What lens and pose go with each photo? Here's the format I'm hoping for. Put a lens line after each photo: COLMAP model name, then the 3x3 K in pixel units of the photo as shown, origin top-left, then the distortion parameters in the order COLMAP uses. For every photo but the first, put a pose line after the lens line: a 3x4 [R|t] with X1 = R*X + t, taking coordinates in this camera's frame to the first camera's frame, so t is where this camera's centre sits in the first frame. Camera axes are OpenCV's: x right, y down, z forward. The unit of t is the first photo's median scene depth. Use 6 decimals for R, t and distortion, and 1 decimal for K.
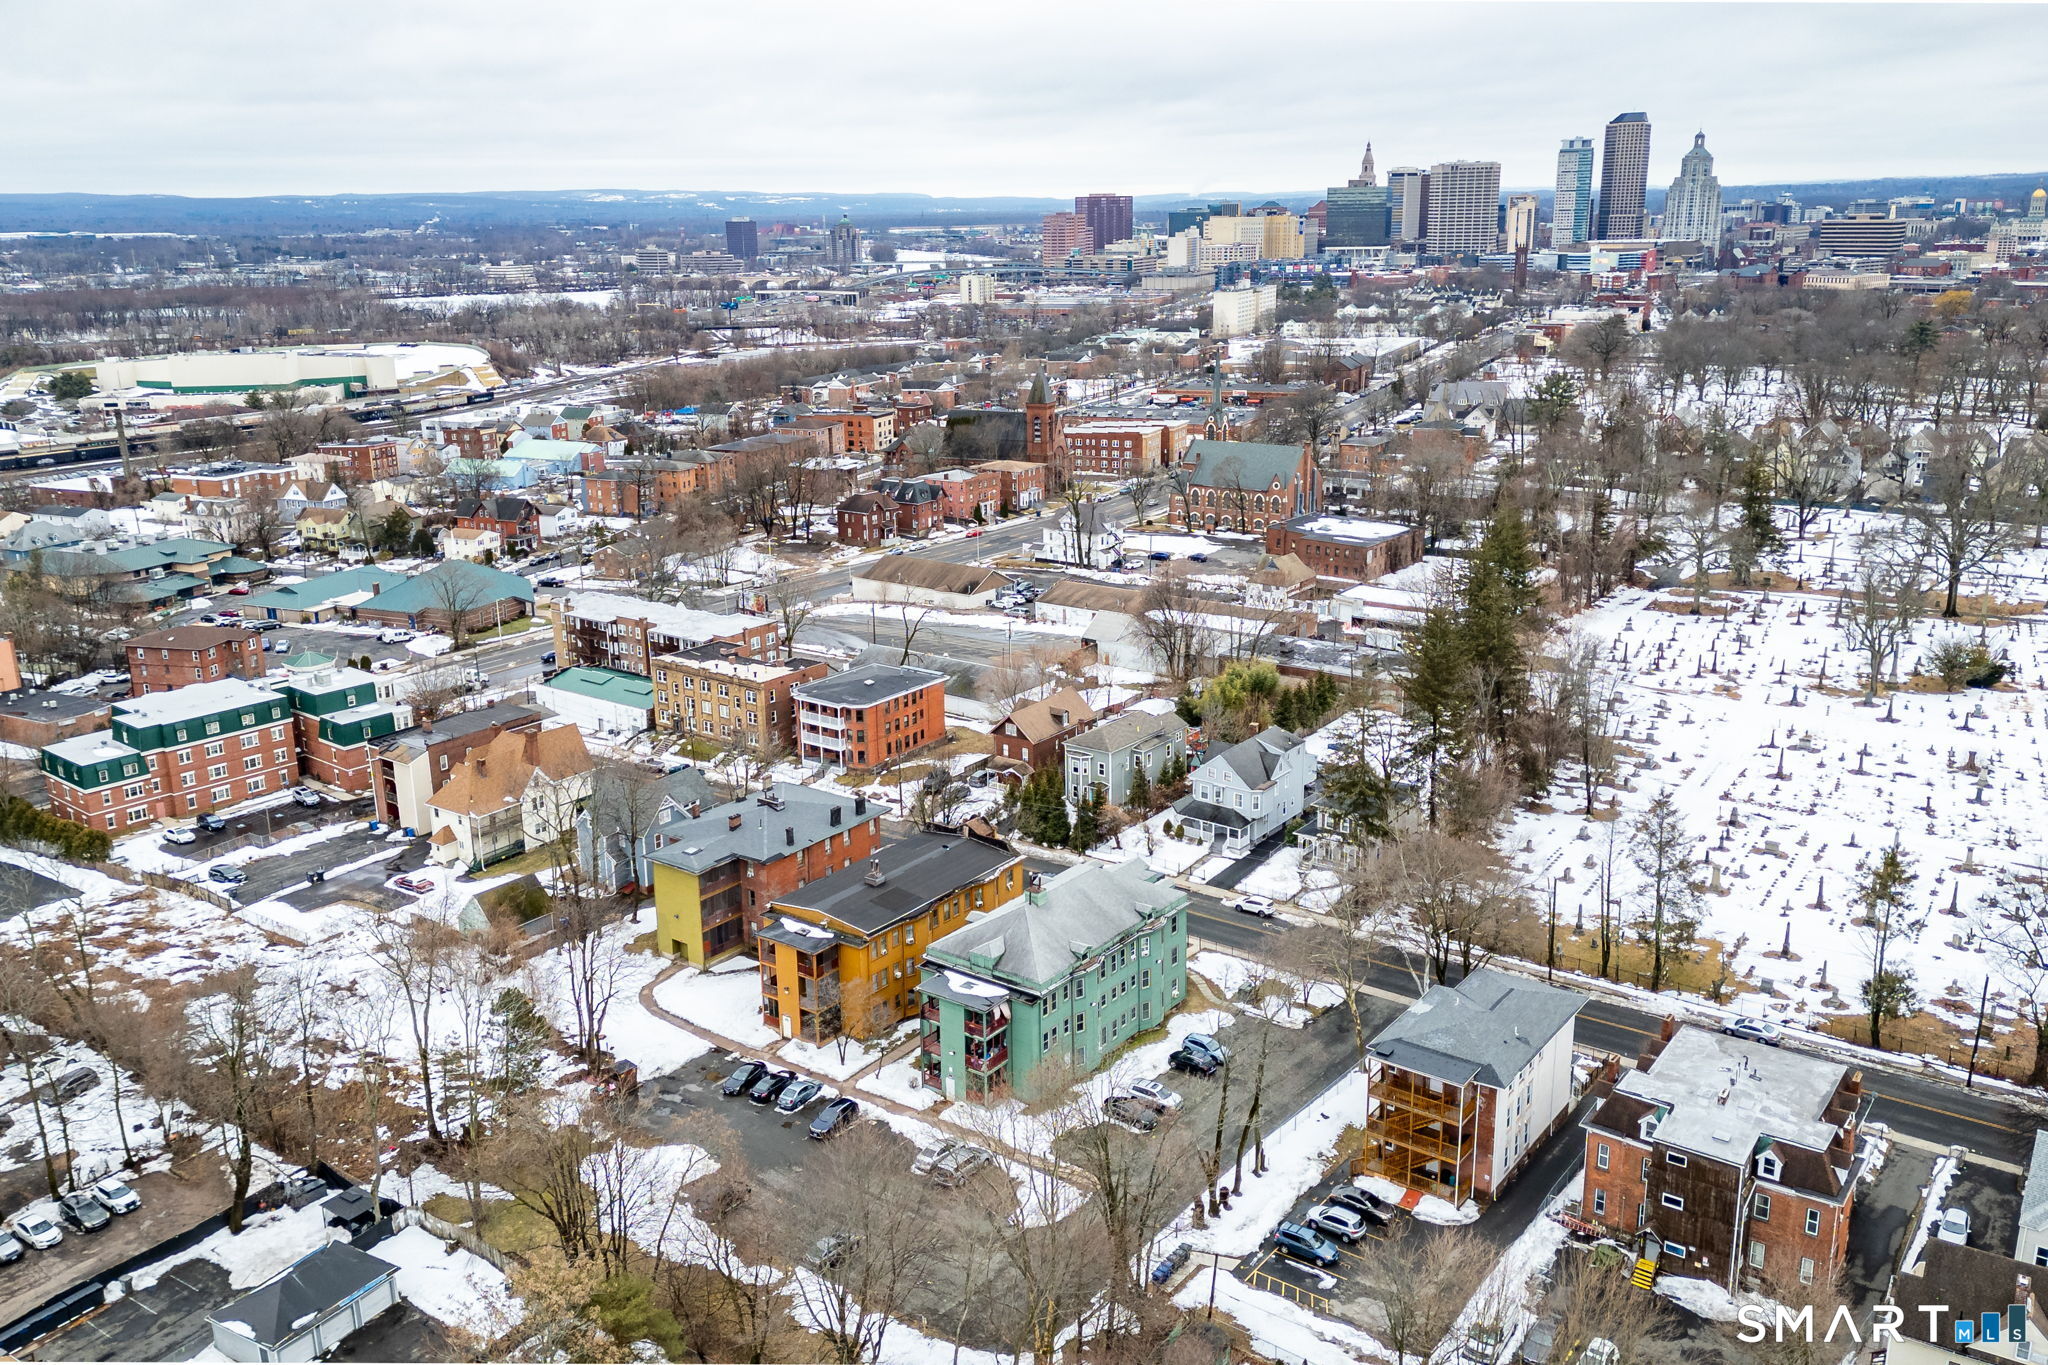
lens RADIAL K [[1679.8, 0, 1035.8], [0, 1679.8, 665.2], [0, 0, 1]] dist [0.083812, -0.091585]
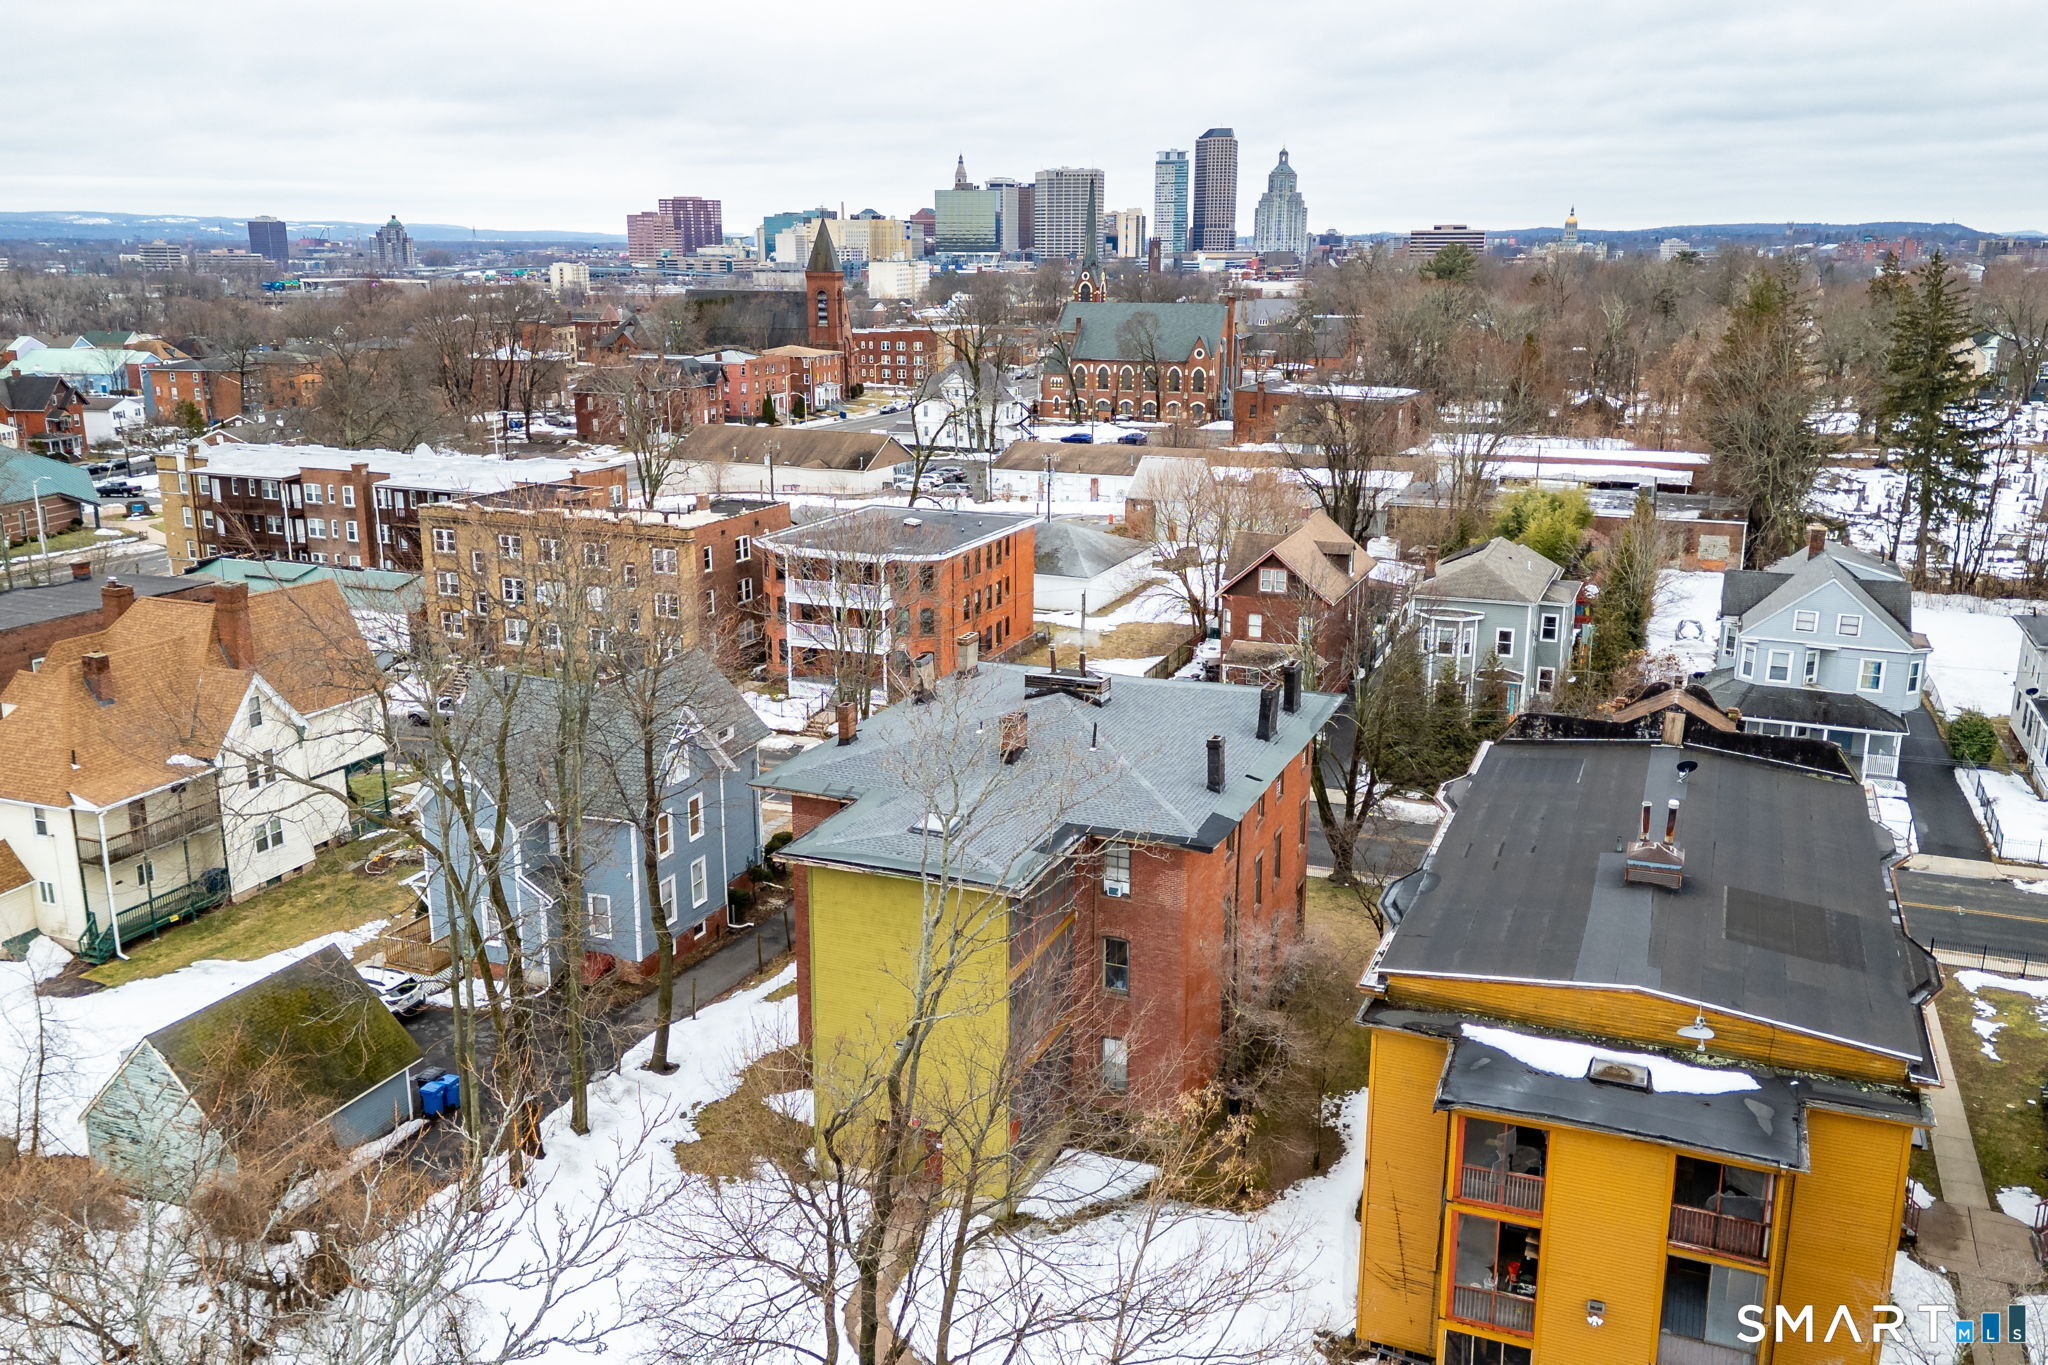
lens RADIAL K [[1679.8, 0, 1015.8], [0, 1679.8, 678.2], [0, 0, 1]] dist [0.083812, -0.091585]
pose [[0.970152, -0.045181, 0.238253, -0.226525], [0.049300, 0.998719, -0.011358, 0.075819], [-0.237435, 0.022764, 0.971137, 0.606380]]
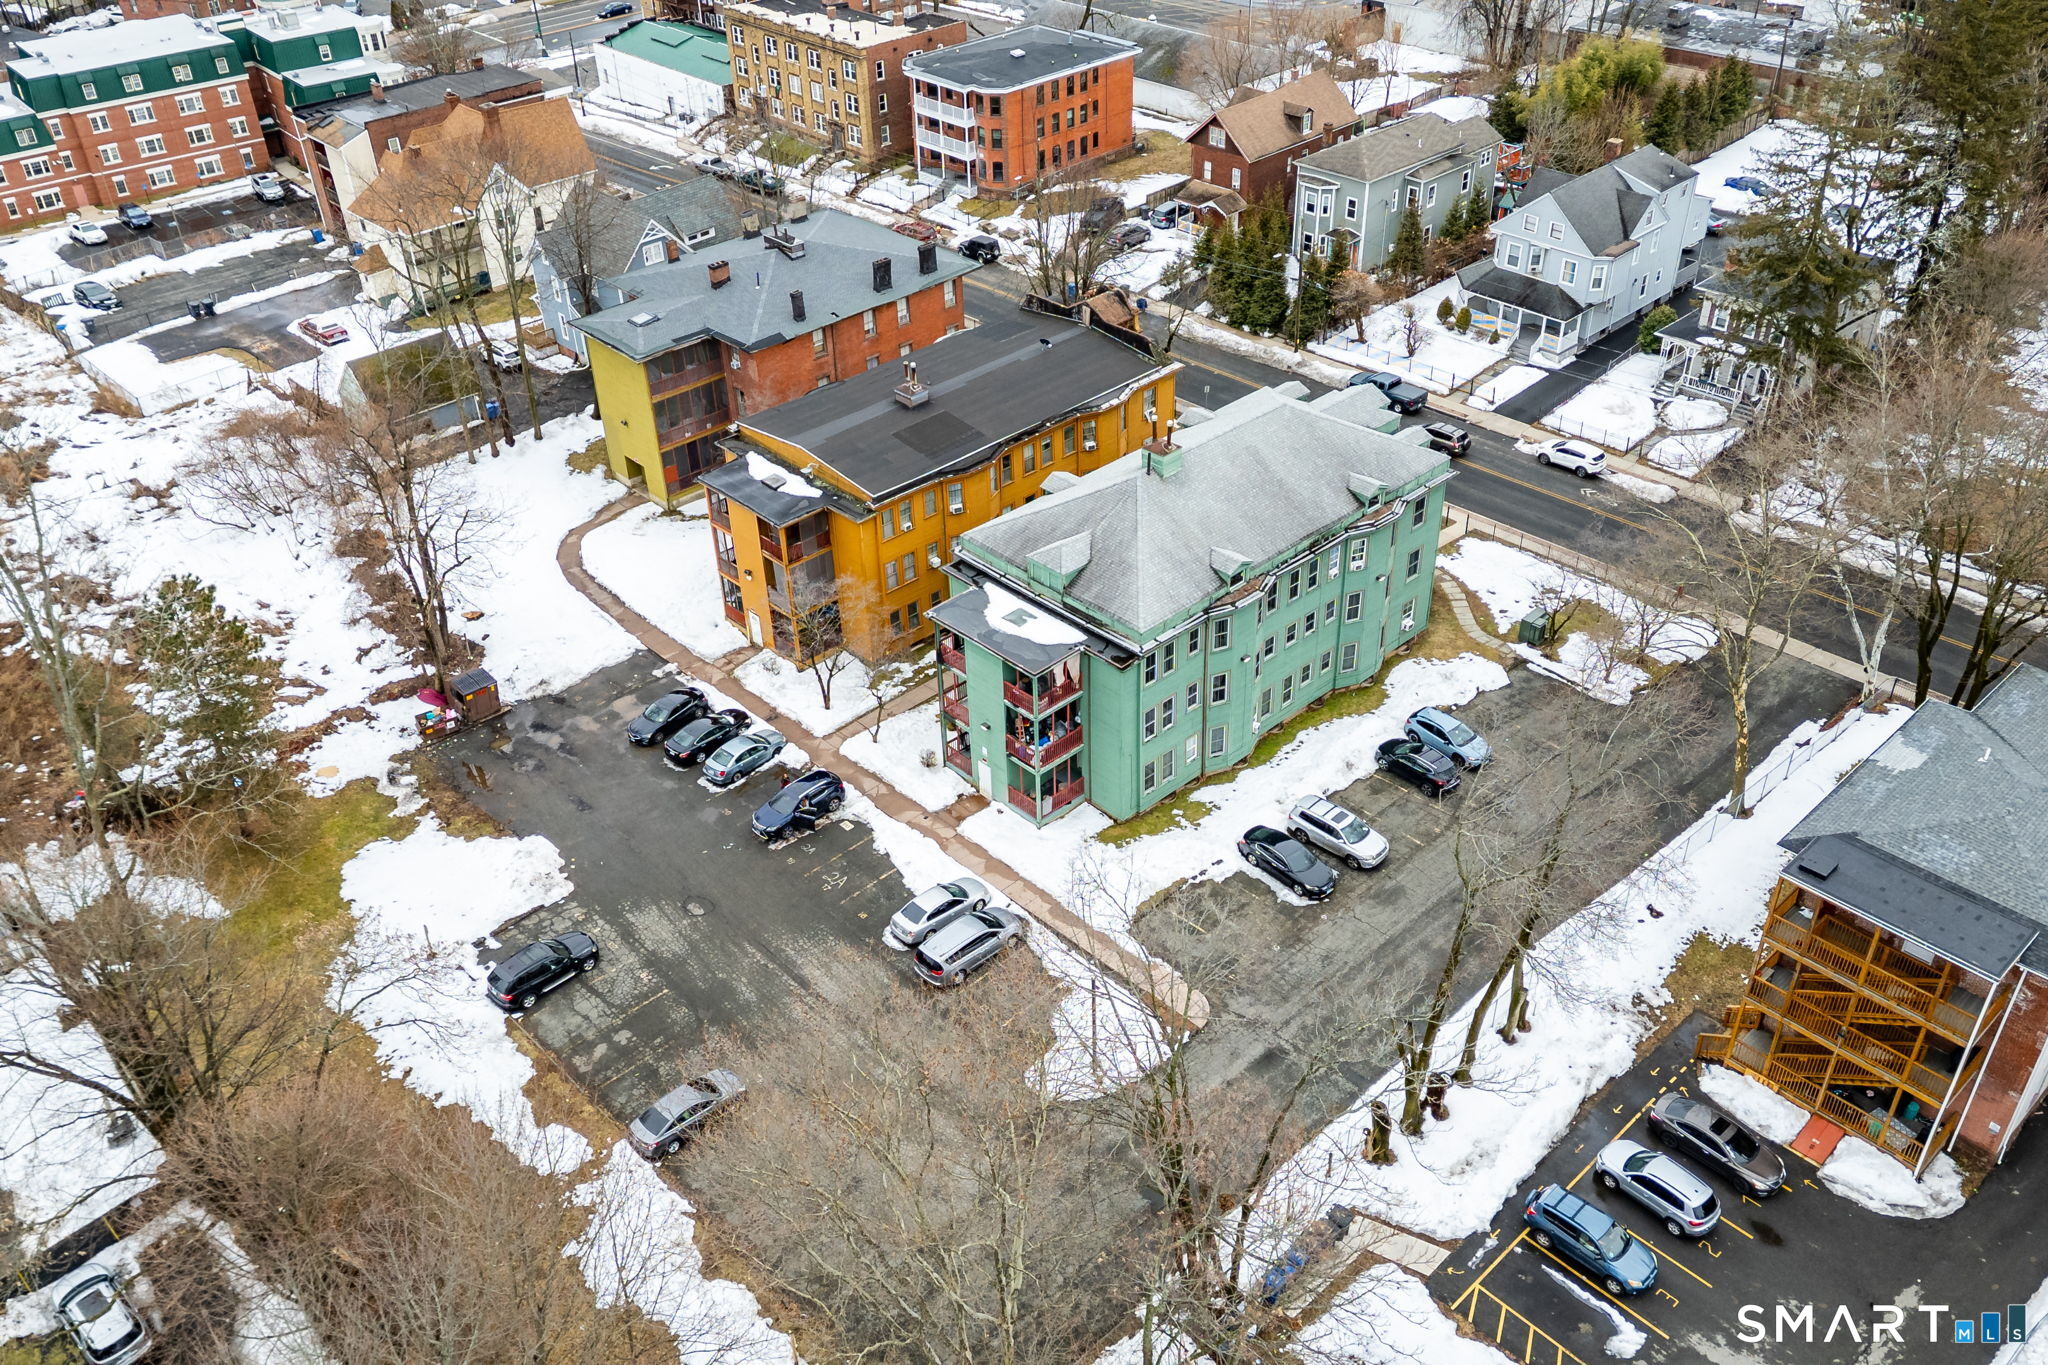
lens RADIAL K [[1679.8, 0, 1016.3], [0, 1679.8, 686.4], [0, 0, 1]] dist [0.083812, -0.091585]
pose [[0.982697, 0.093540, -0.159864, 0.036746], [-0.032649, 0.937073, 0.347602, 0.013753], [0.182319, -0.336368, 0.923913, 0.351806]]
